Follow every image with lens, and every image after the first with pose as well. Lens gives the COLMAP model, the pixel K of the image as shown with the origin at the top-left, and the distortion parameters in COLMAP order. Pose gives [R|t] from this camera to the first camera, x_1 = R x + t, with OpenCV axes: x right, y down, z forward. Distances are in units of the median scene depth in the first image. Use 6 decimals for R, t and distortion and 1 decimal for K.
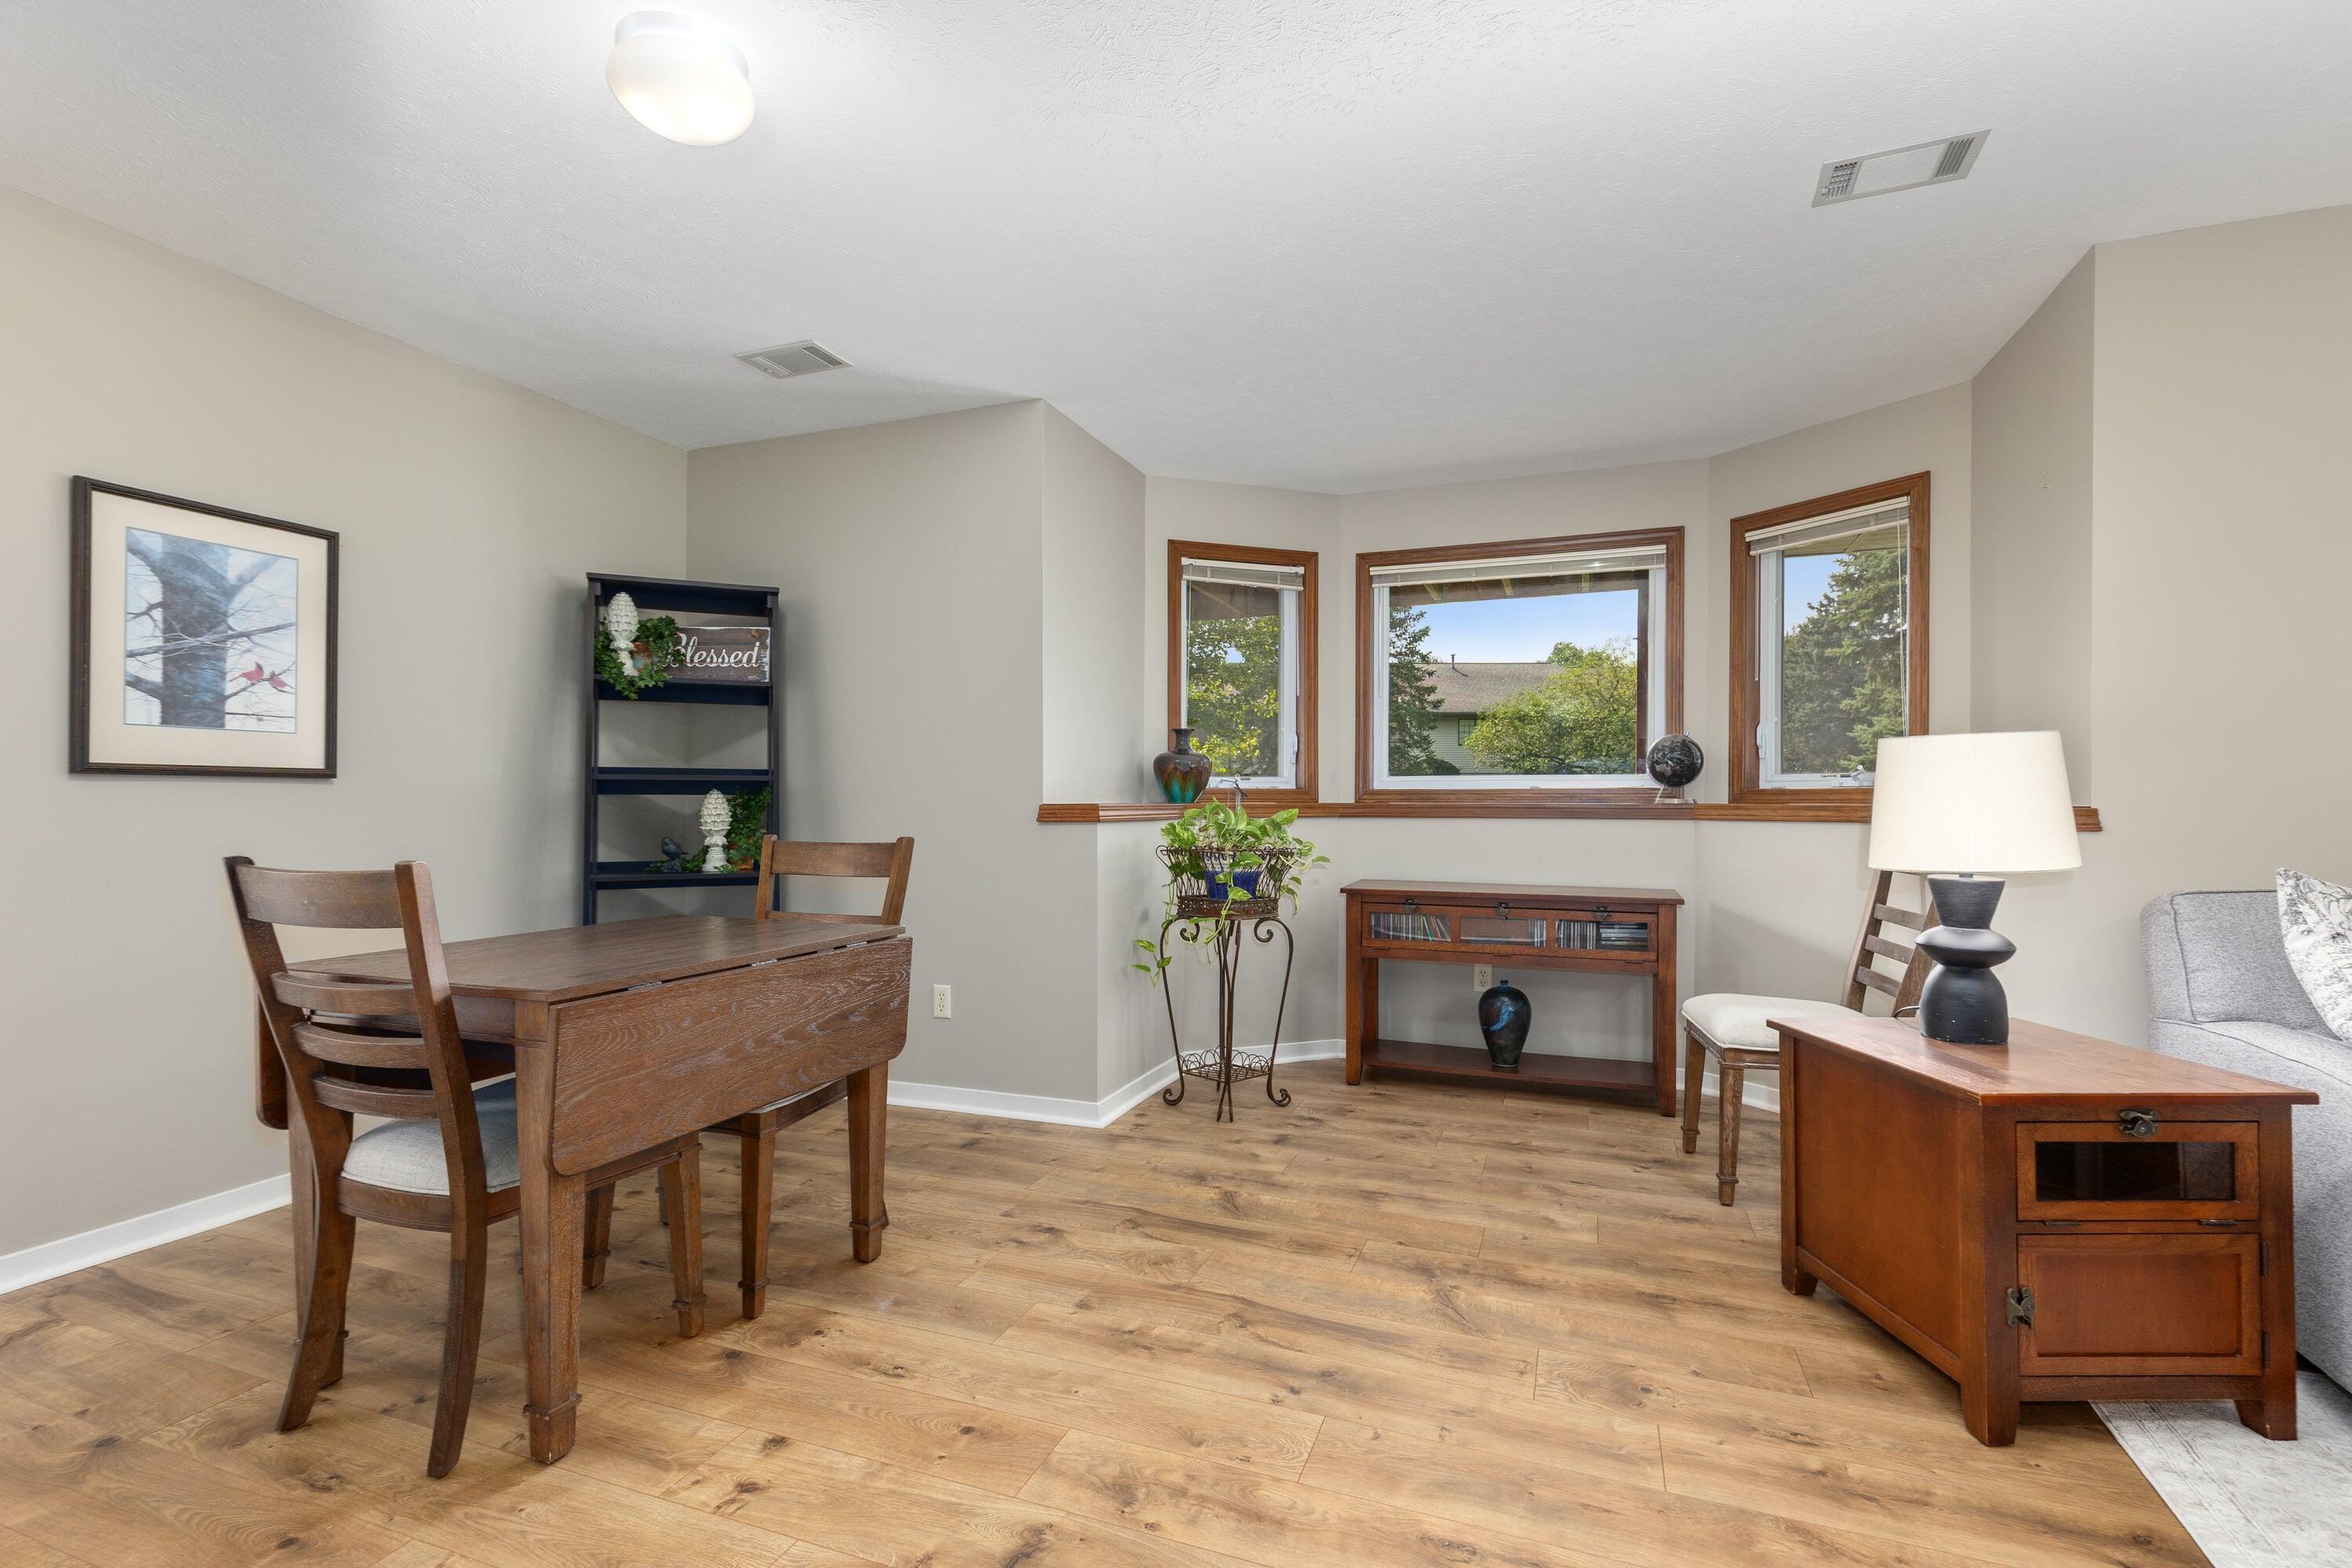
lens RADIAL K [[1066.9, 0, 1184.0], [0, 1066.9, 799.0], [0, 0, 1]] dist [0.002790, -0.000327]
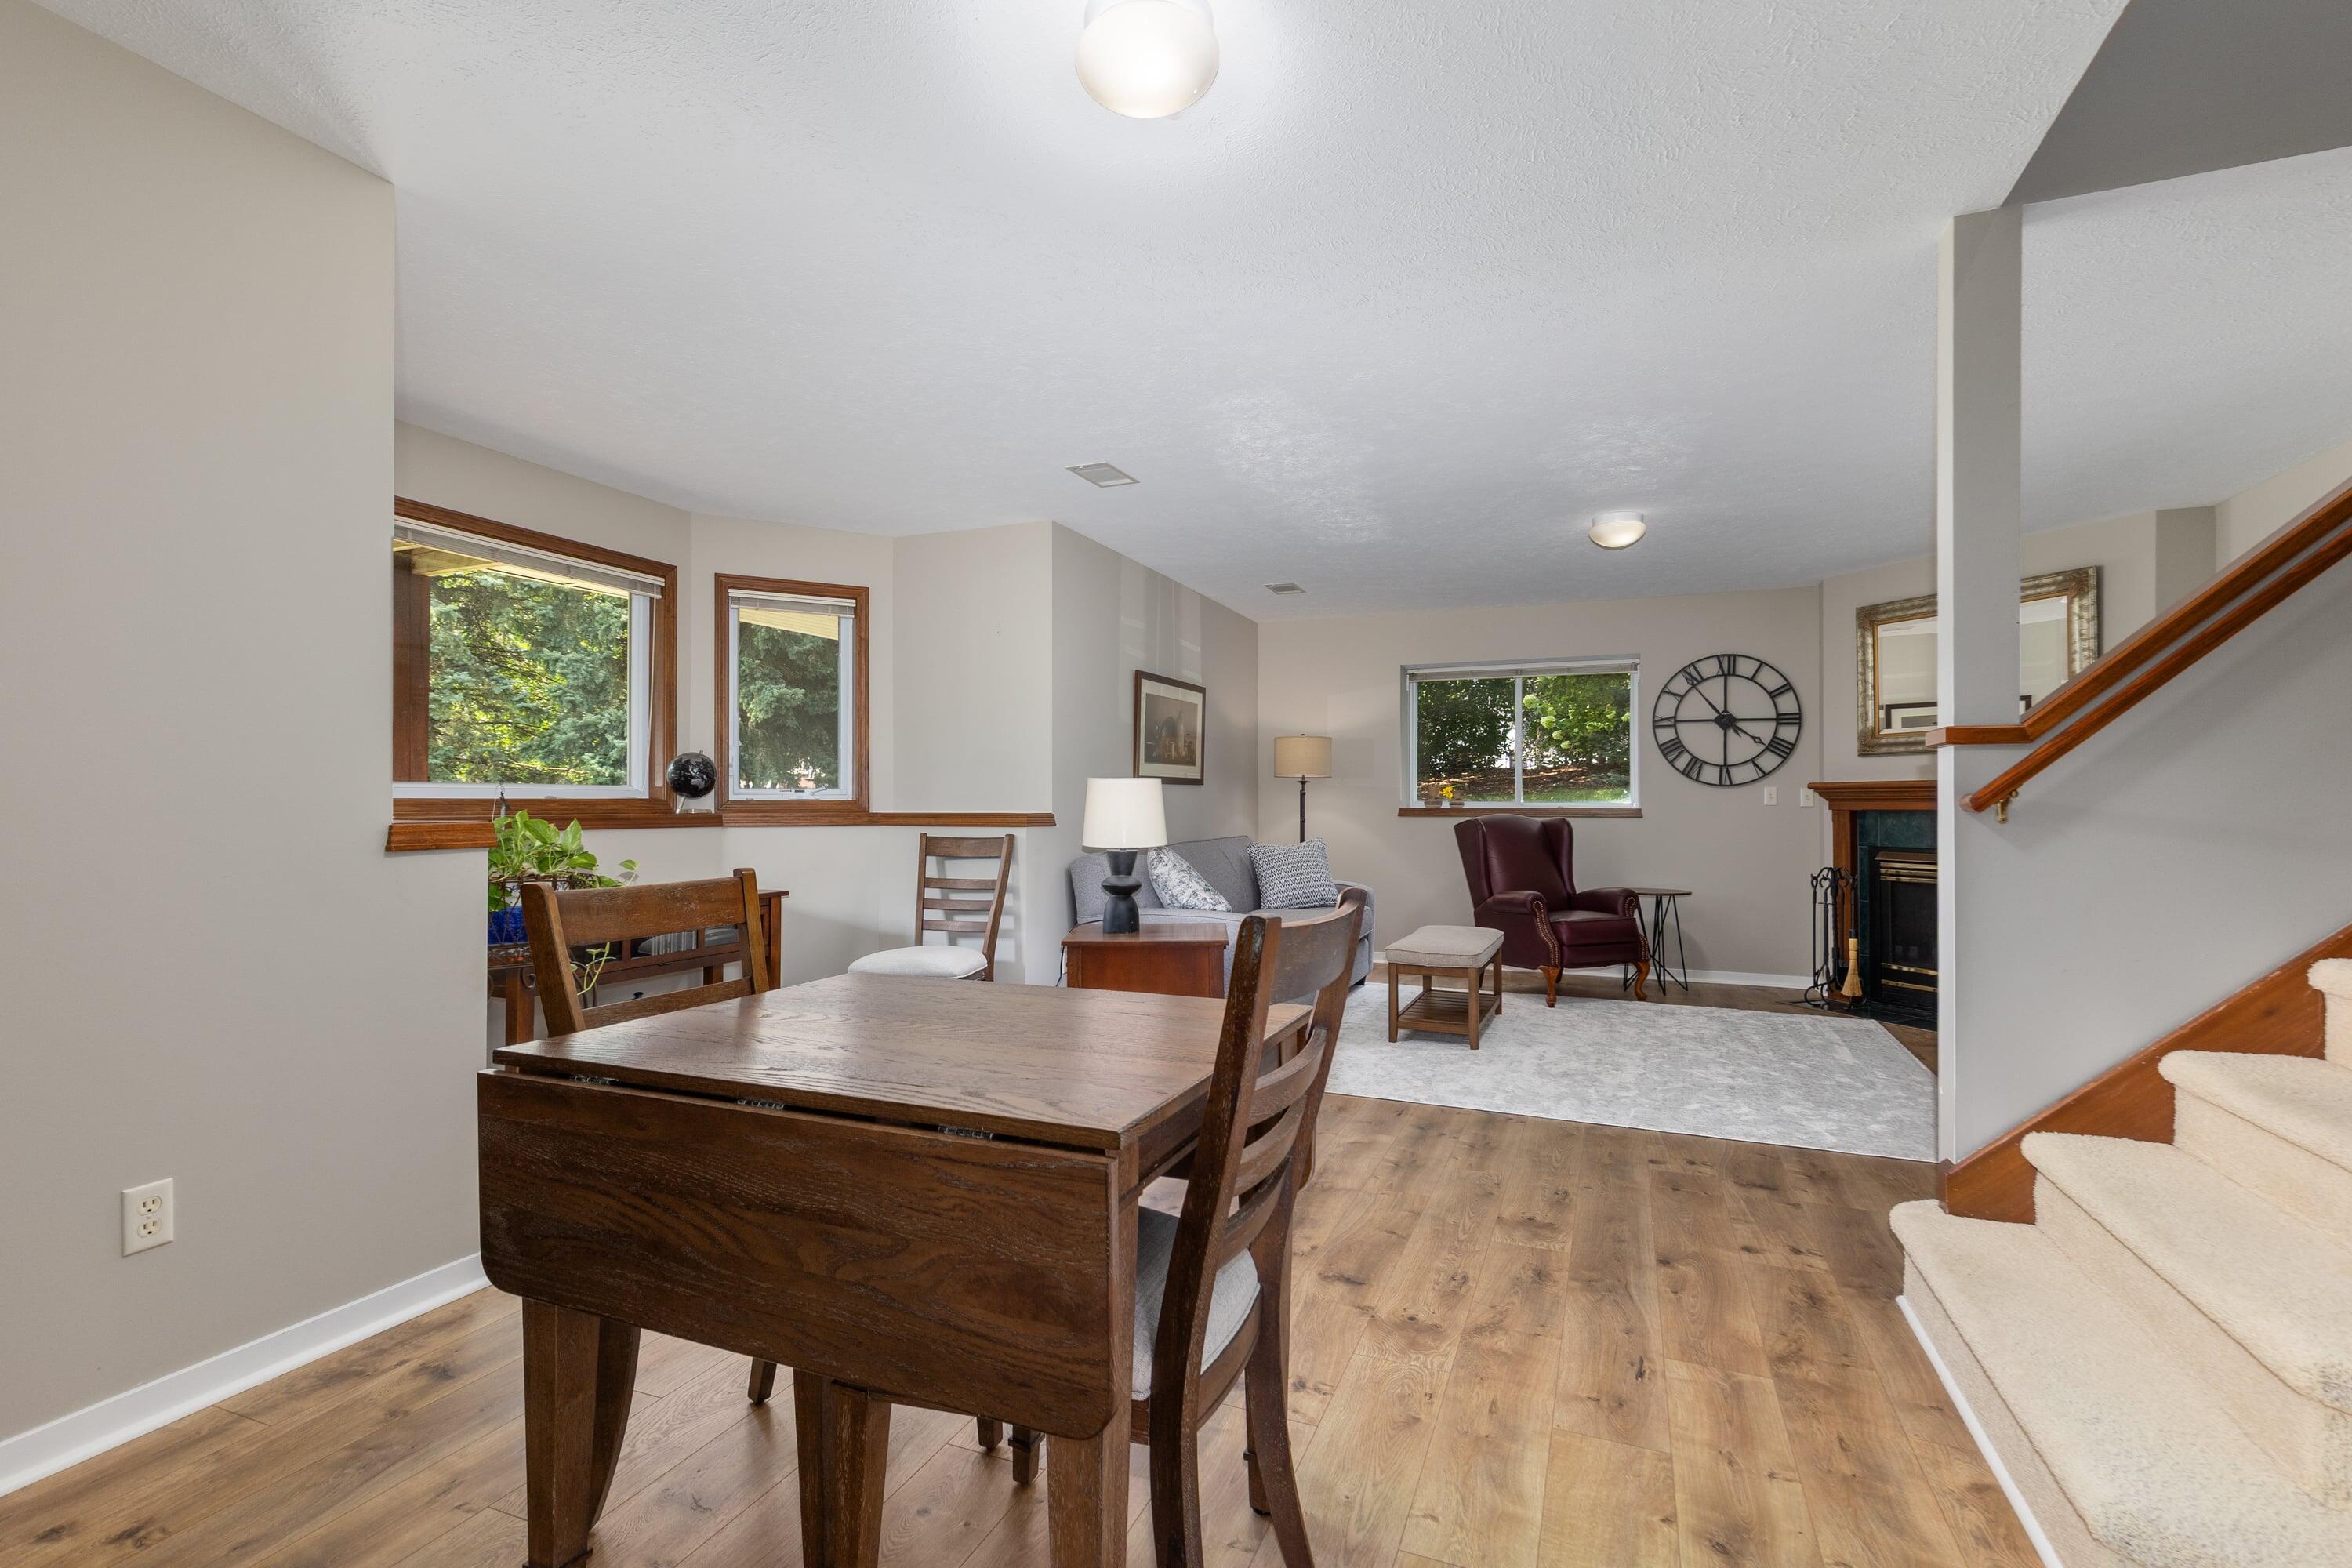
lens RADIAL K [[1049.8, 0, 1178.7], [0, 1049.8, 793.7], [0, 0, 1]] dist [0.001630, 0.000052]
pose [[0.031436, 0.008771, 0.999467, -0.908673], [-0.004495, 0.999953, -0.008634, -0.013544], [-0.999496, -0.004222, 0.031474, 0.617604]]
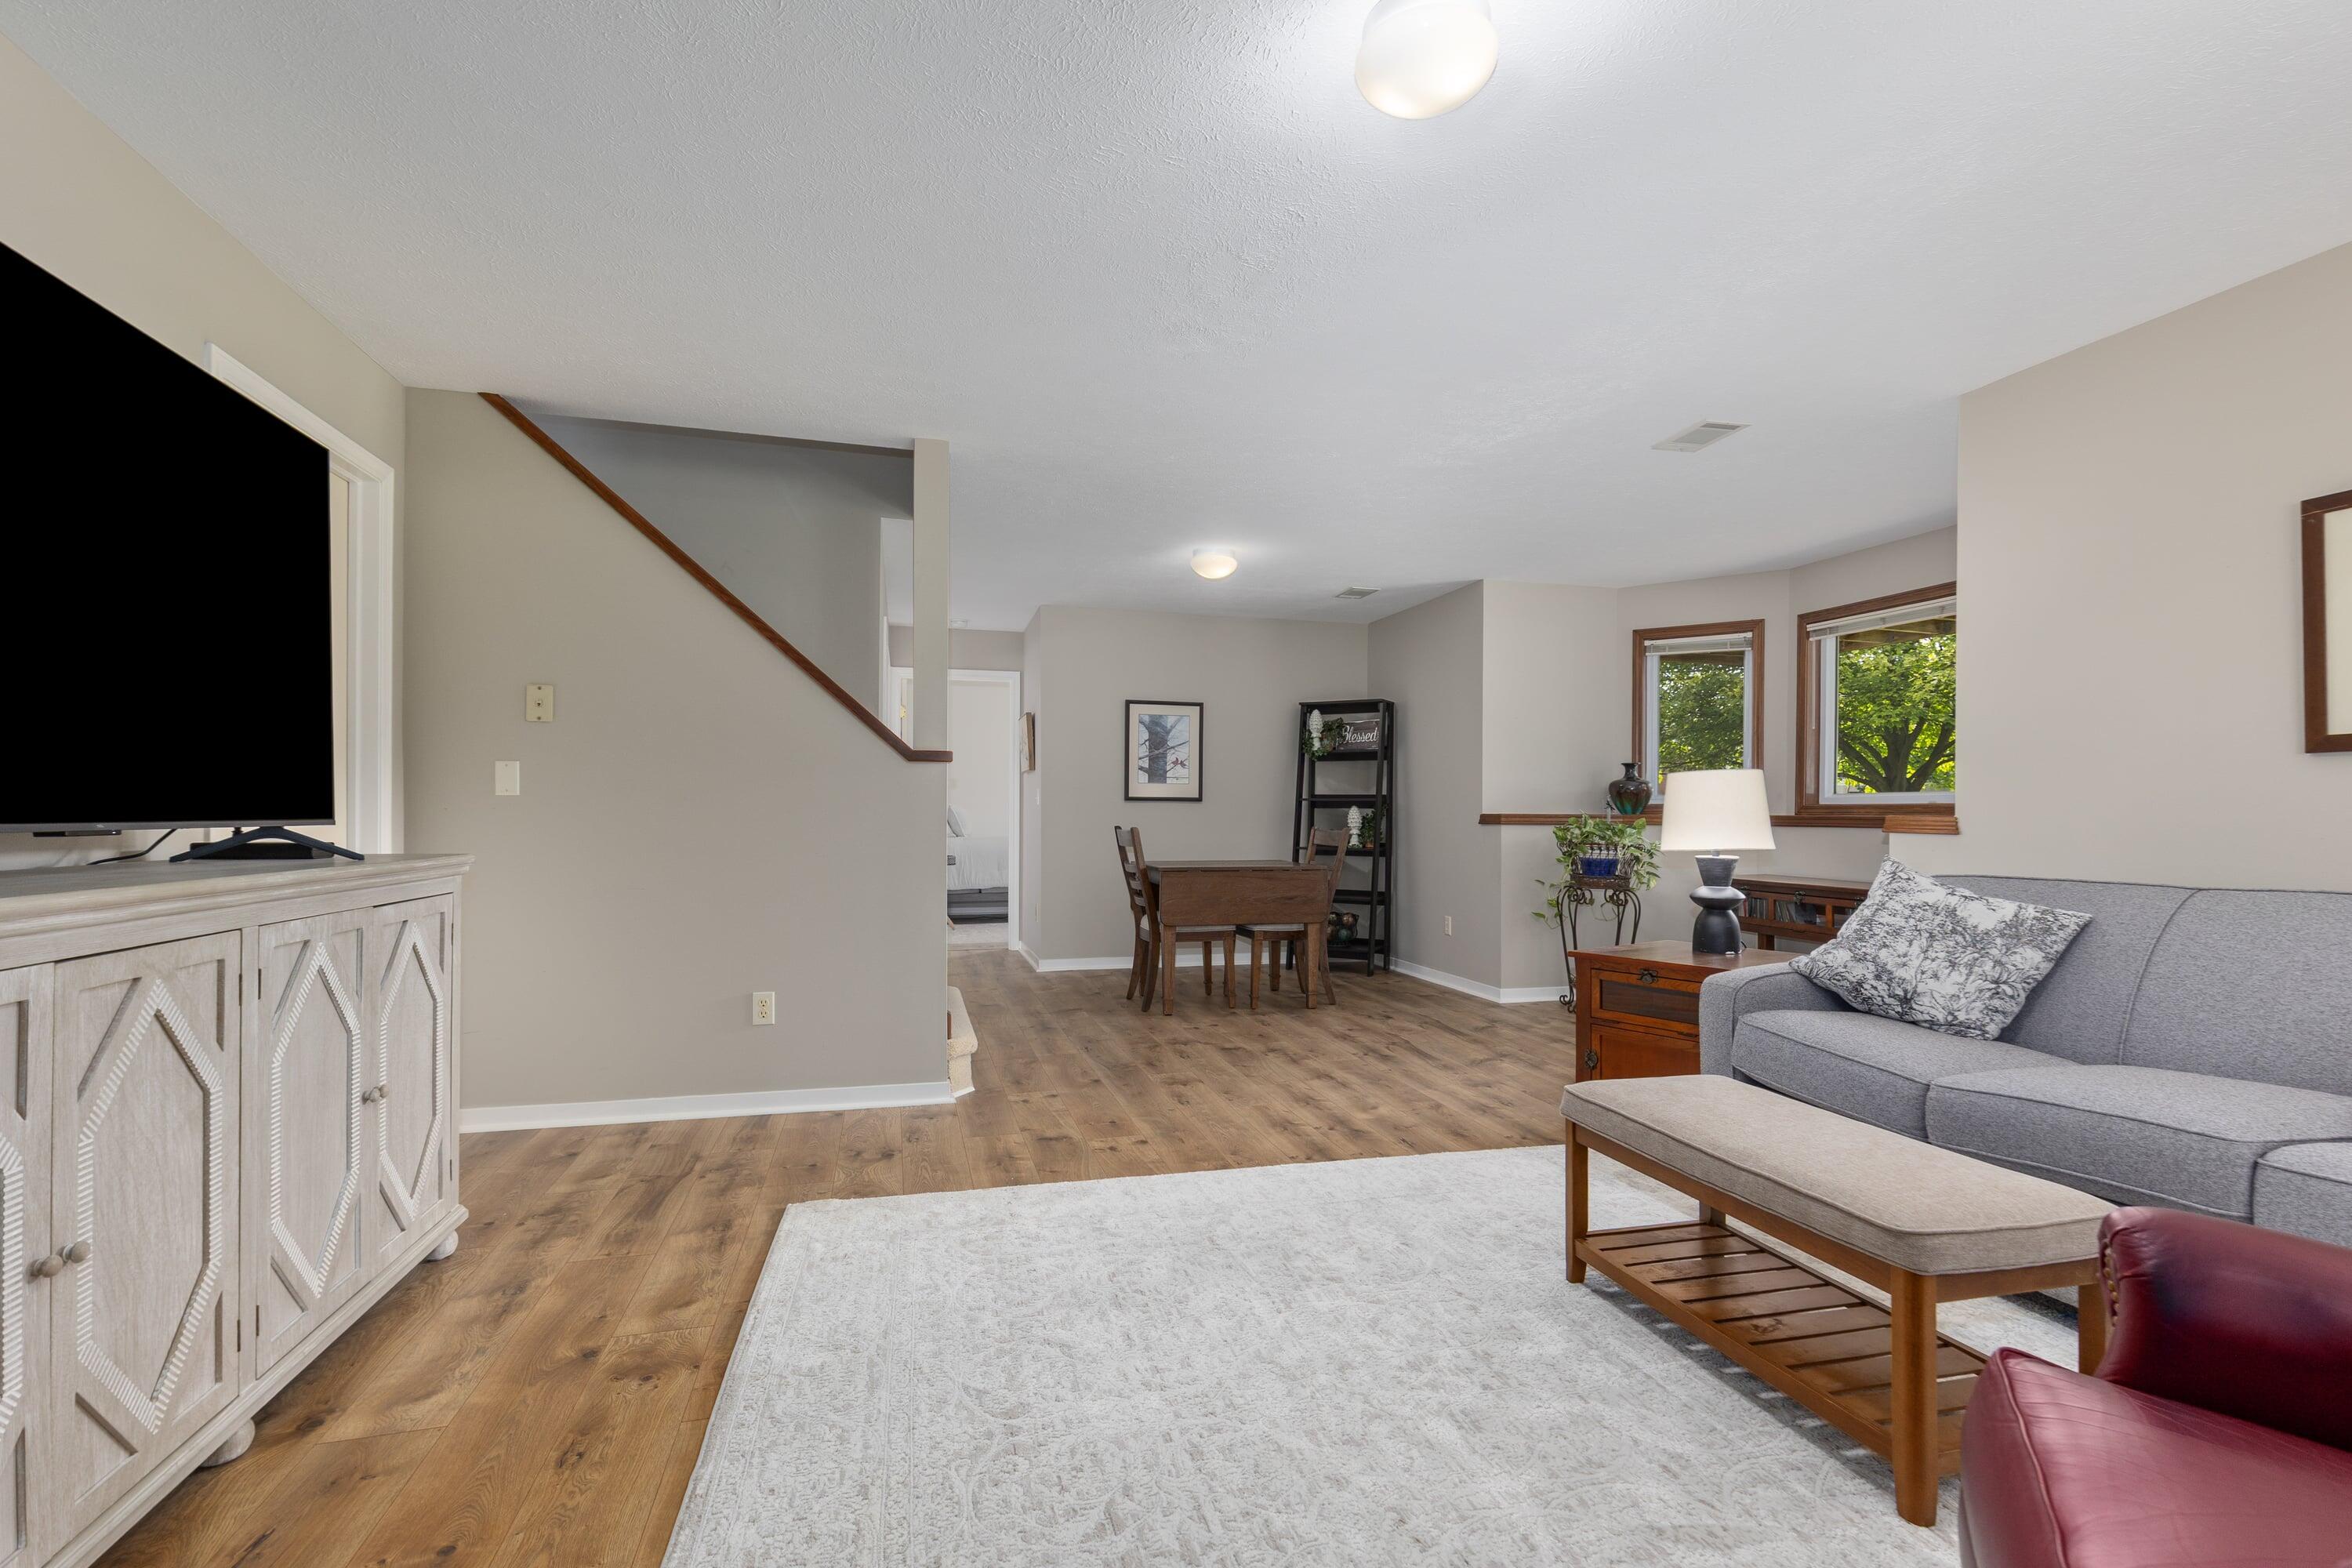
lens RADIAL K [[1049.8, 0, 1178.7], [0, 1049.8, 793.7], [0, 0, 1]] dist [0.001630, 0.000052]
pose [[0.591621, -0.009651, -0.806158, 1.153172], [-0.004238, 0.999877, -0.015080, -0.000018], [0.806205, 0.012338, 0.591508, -0.492996]]
